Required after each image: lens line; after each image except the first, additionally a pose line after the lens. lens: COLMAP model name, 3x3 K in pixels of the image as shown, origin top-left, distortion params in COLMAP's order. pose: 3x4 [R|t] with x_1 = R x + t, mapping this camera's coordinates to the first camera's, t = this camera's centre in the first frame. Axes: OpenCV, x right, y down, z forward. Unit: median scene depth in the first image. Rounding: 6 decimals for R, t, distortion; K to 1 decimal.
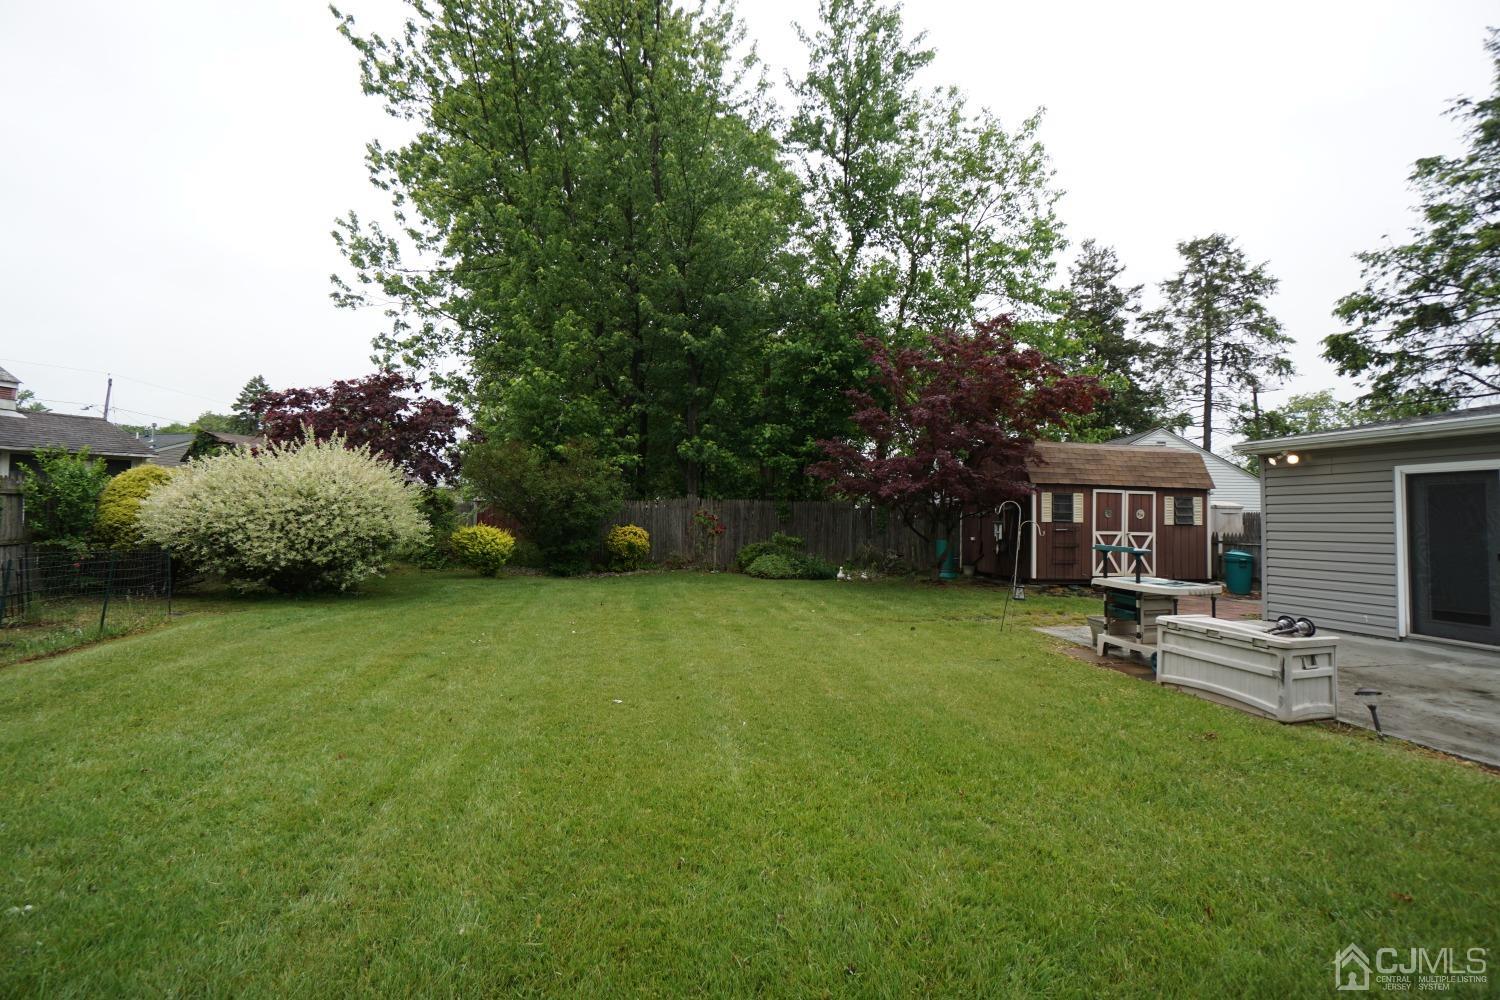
lens RADIAL K [[667.3, 0, 733.5], [0, 667.3, 487.4], [0, 0, 1]] dist [-0.054887, 0.020513]
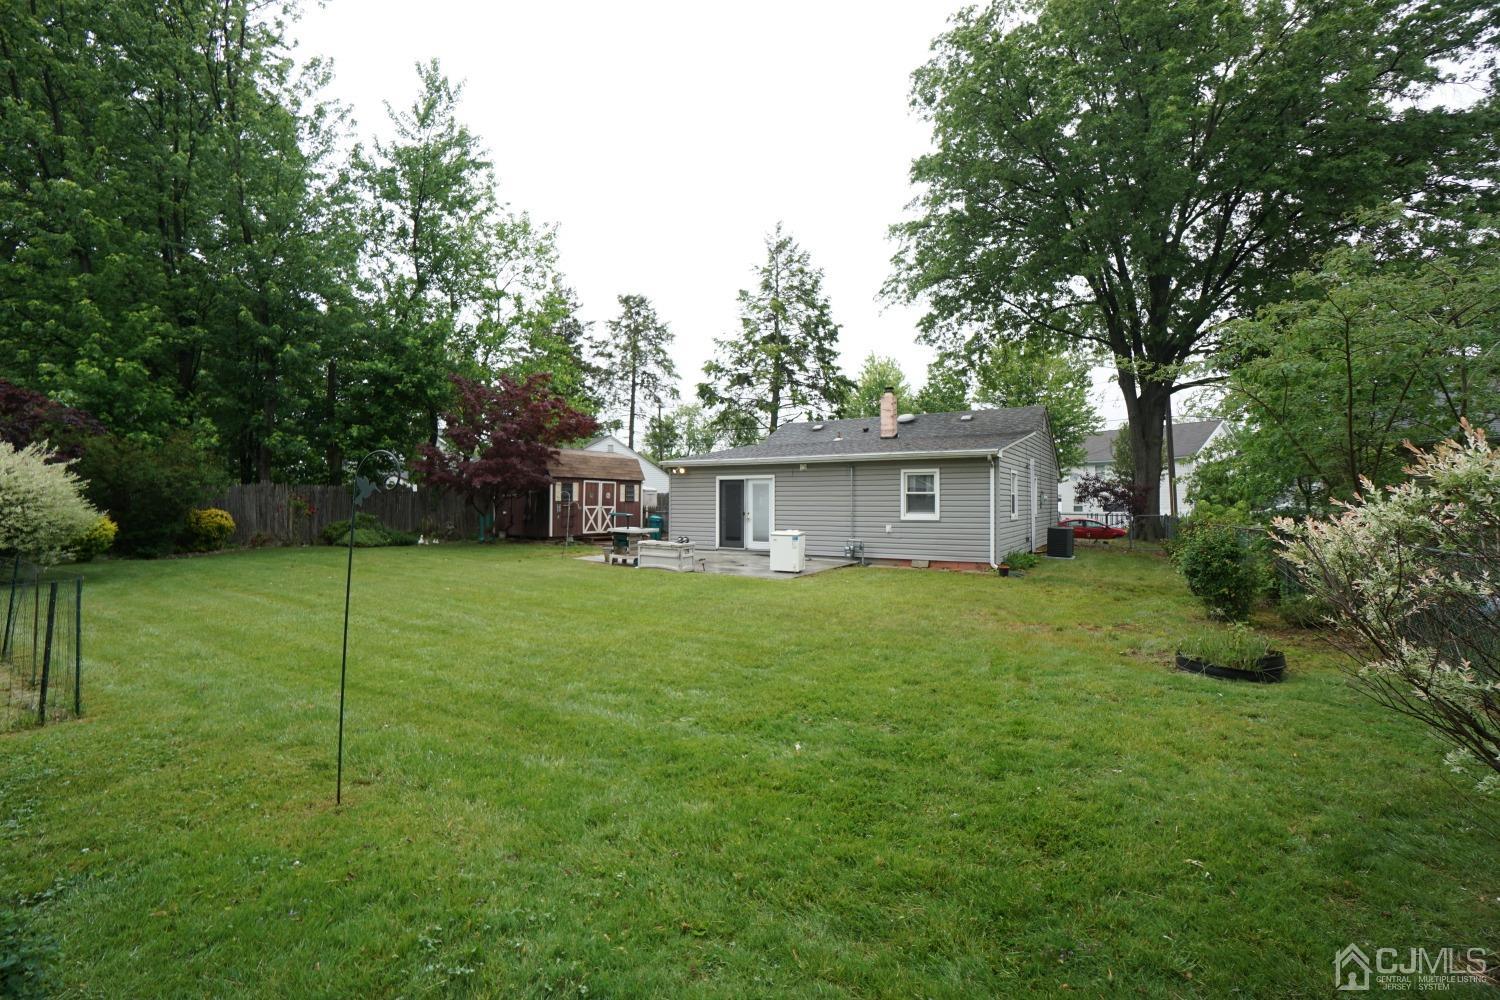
lens RADIAL K [[667.3, 0, 733.5], [0, 667.3, 487.4], [0, 0, 1]] dist [-0.054887, 0.020513]
pose [[0.697728, -0.001448, 0.716361, -0.236708], [-0.025697, 0.999304, 0.027049, -0.021283], [-0.715902, -0.037281, 0.697205, -0.261720]]
